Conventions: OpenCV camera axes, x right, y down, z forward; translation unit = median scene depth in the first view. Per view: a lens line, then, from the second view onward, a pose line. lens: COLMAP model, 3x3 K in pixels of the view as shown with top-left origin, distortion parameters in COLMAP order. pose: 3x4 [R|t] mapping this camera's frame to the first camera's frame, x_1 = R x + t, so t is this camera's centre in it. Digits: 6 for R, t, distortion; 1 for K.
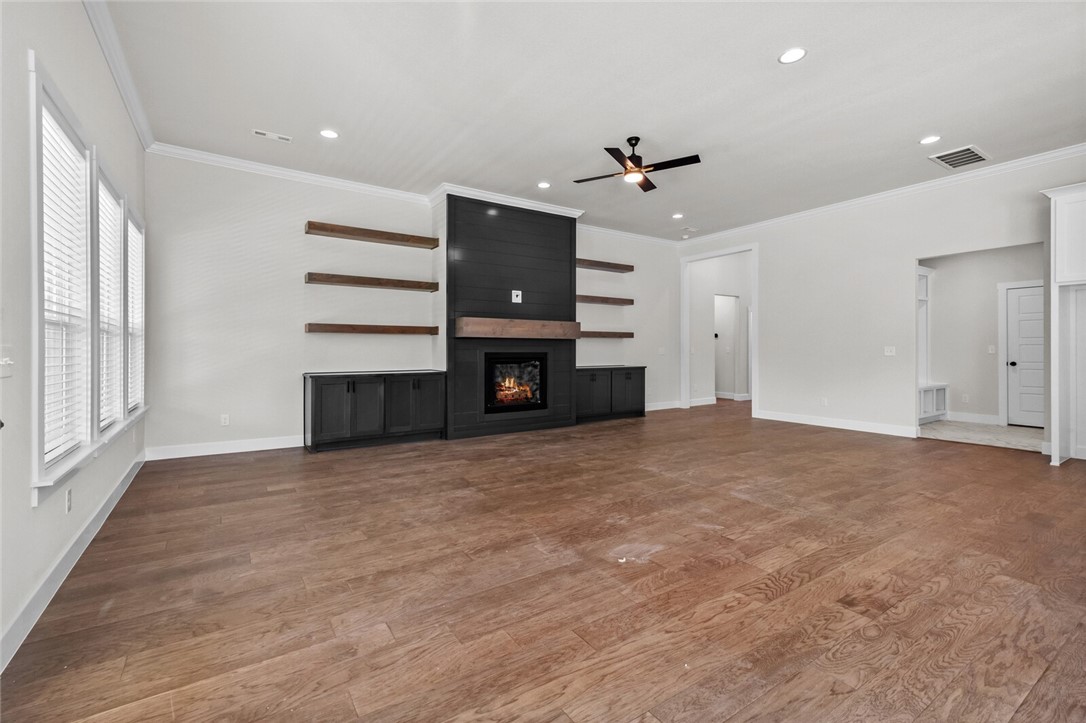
lens RADIAL K [[480.6, 0, 546.4], [0, 480.6, 344.5], [0, 0, 1]] dist [0.019119, -0.003037]
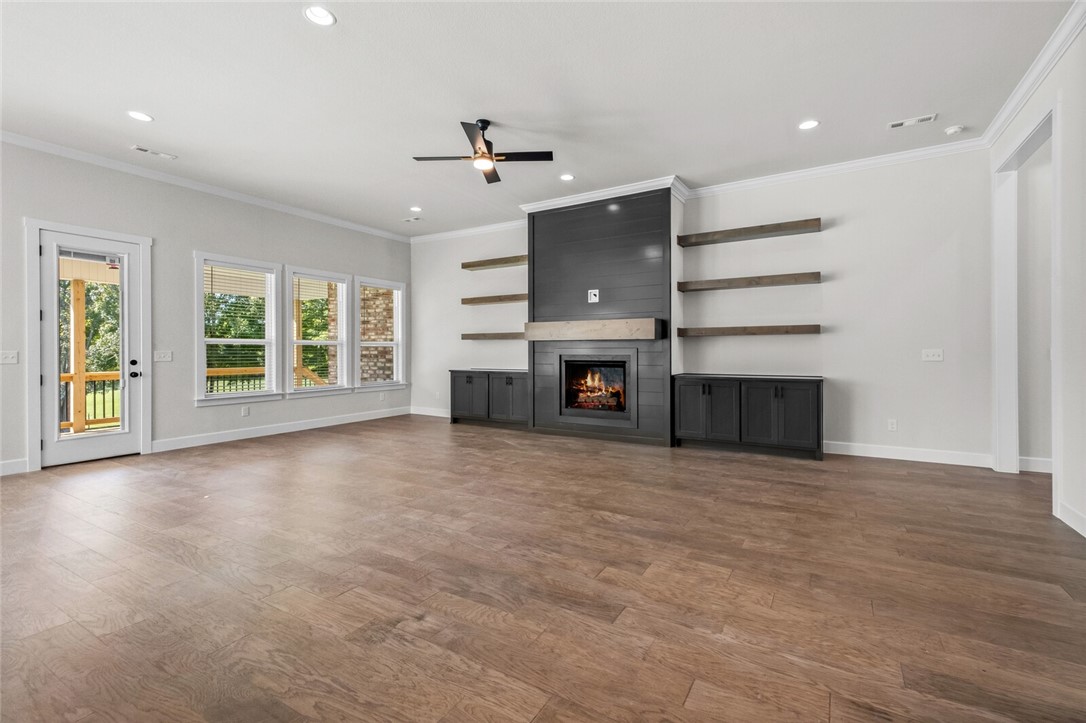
lens RADIAL K [[480.6, 0, 548.2], [0, 480.6, 350.6], [0, 0, 1]] dist [0.019119, -0.003037]
pose [[0.427267, -0.003957, -0.904117, 0.808578], [0.008347, 0.999965, -0.000432, 0.007619], [0.904087, -0.007362, 0.427286, 0.552078]]
